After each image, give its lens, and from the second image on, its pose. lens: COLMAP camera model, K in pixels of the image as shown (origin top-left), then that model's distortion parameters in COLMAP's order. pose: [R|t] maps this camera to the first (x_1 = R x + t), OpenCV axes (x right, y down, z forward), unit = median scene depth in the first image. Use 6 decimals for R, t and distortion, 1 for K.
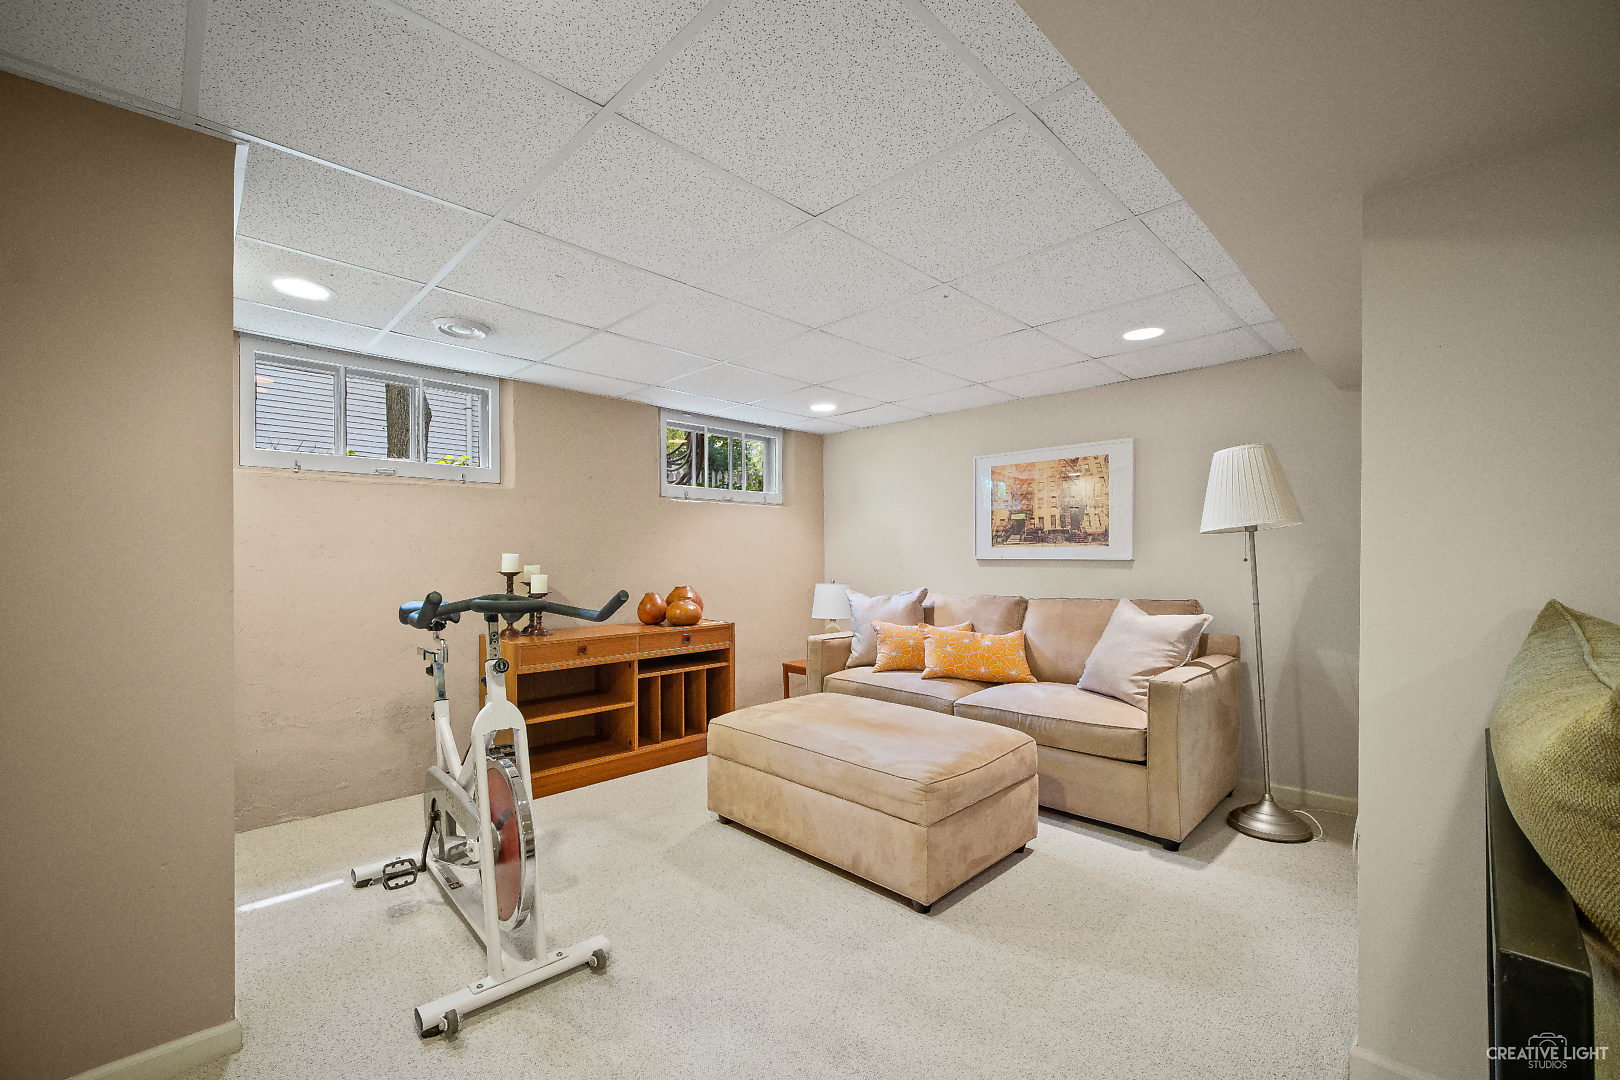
lens RADIAL K [[653.7, 0, 835.5], [0, 653.7, 543.6], [0, 0, 1]] dist [0.000103, 0.000068]
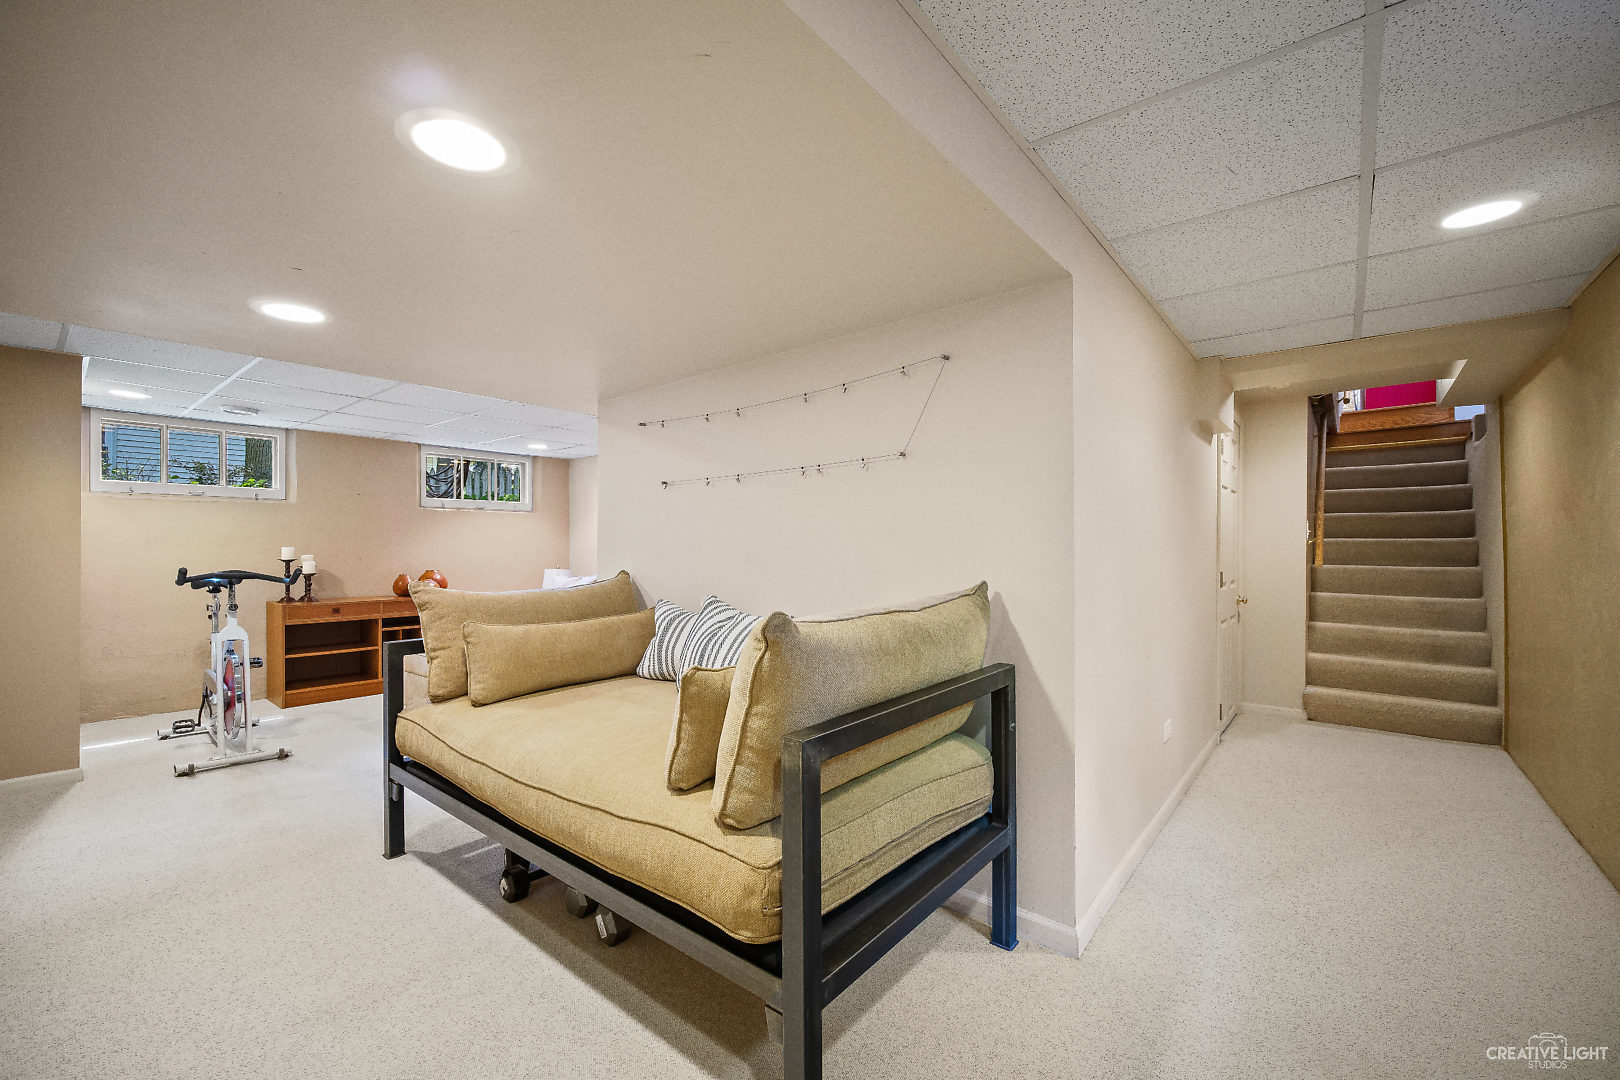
lens RADIAL K [[647.9, 0, 813.8], [0, 647.9, 534.7], [0, 0, 1]] dist [-0.000604, 0.000008]
pose [[0.995644, 0.007710, 0.092917, 0.581690], [-0.007690, 0.999970, -0.000564, -0.022336], [-0.092918, -0.000153, 0.995674, -0.610904]]
